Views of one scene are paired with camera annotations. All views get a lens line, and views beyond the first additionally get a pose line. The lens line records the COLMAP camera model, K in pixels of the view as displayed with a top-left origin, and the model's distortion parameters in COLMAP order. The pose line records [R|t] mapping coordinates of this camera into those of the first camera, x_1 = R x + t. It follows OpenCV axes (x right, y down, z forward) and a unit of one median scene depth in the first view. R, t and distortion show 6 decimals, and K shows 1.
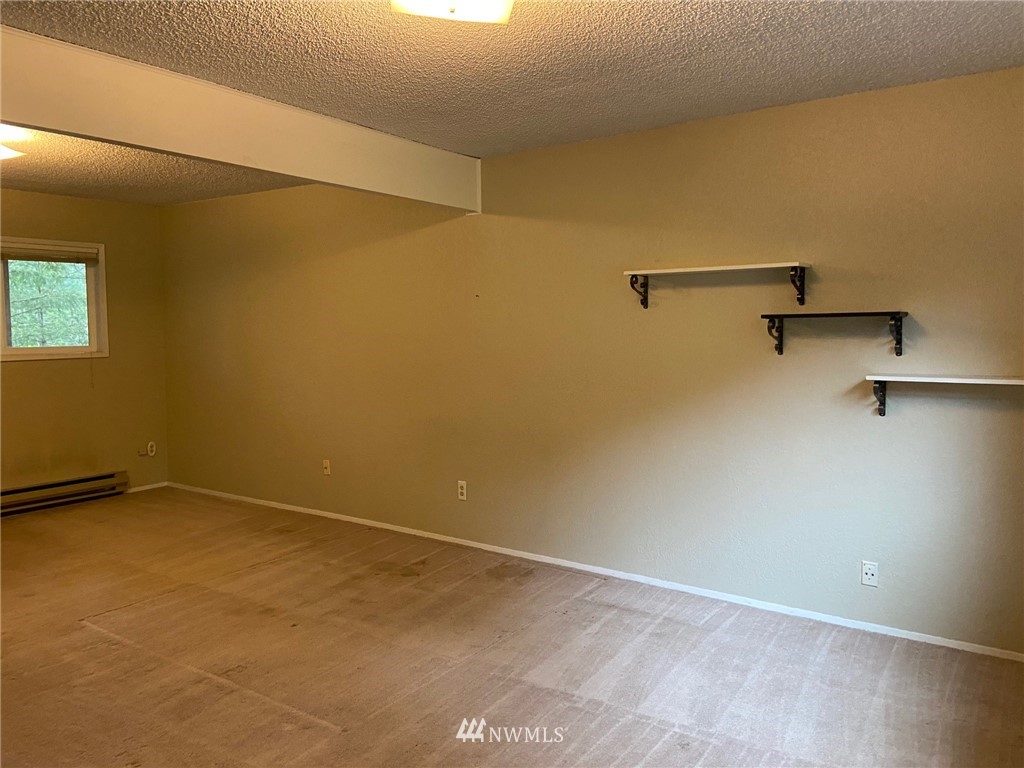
lens RADIAL K [[754.0, 0, 493.6], [0, 754.0, 378.0], [0, 0, 1]] dist [0.119495, -0.151594]
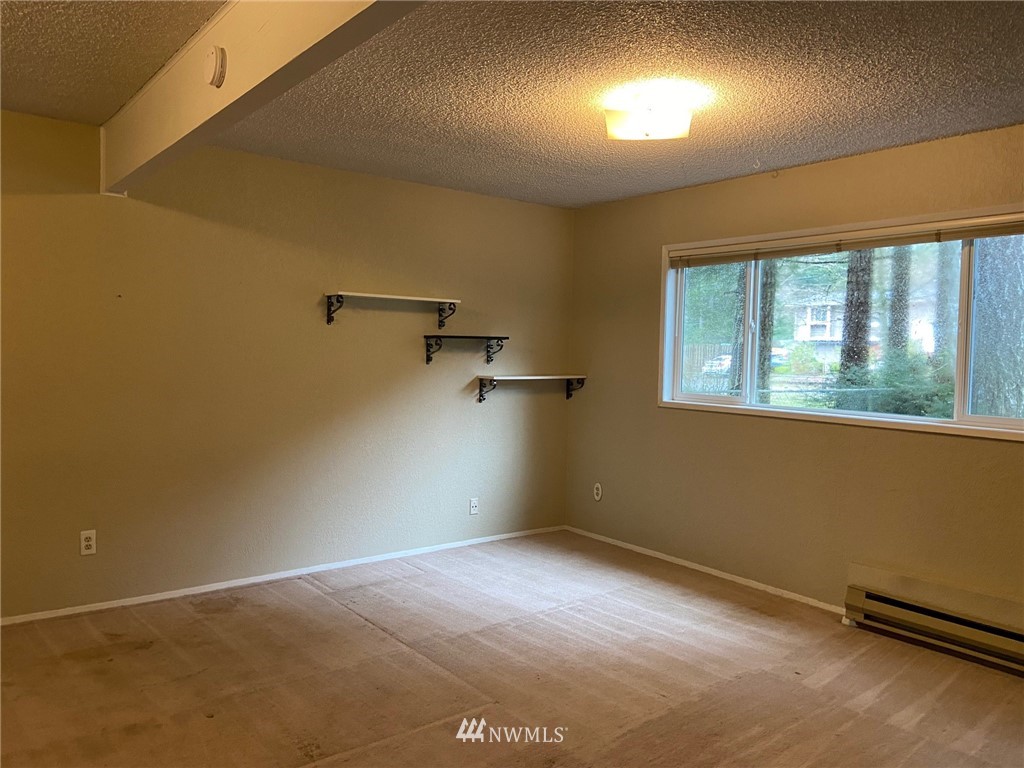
lens RADIAL K [[754.0, 0, 493.6], [0, 754.0, 378.0], [0, 0, 1]] dist [0.119495, -0.151594]
pose [[0.316221, -0.023713, 0.948389, -0.895981], [0.046125, 0.998890, 0.009596, -0.013311], [-0.947564, 0.040710, 0.316964, 0.463220]]
